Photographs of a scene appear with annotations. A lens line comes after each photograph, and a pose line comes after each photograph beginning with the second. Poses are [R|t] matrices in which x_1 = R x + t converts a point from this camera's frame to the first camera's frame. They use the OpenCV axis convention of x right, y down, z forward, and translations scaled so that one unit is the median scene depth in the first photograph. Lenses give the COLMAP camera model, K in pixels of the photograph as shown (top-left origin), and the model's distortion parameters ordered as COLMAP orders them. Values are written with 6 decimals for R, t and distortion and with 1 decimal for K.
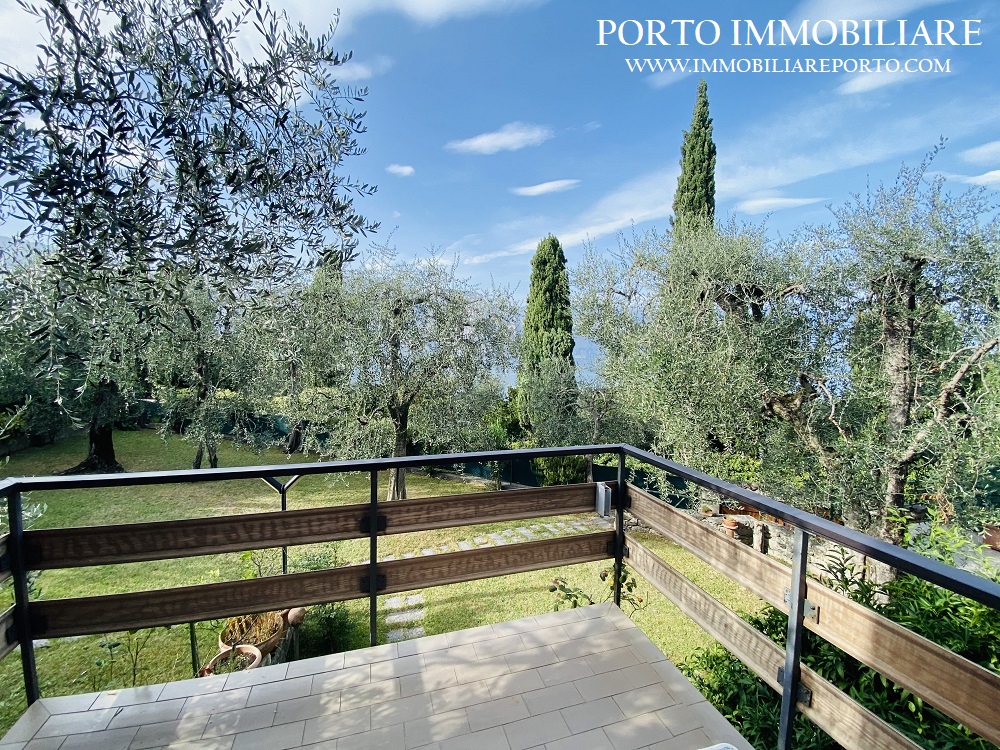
lens RADIAL K [[406.8, 0, 499.0], [0, 406.8, 370.5], [0, 0, 1]] dist [0.042639, -0.029691]
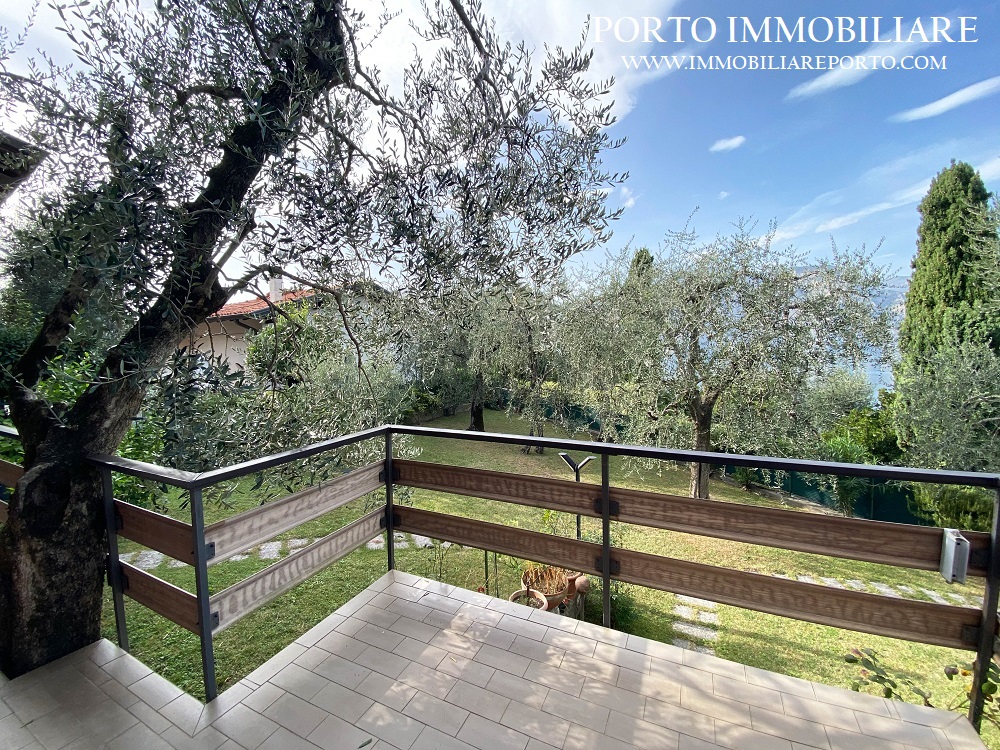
lens RADIAL K [[406.8, 0, 499.0], [0, 406.8, 370.5], [0, 0, 1]] dist [0.042639, -0.029691]
pose [[0.735490, 0.005354, -0.677514, 0.119597], [-0.001960, 0.999981, 0.005775, 0.019995], [0.677532, -0.002920, 0.735487, 0.049302]]
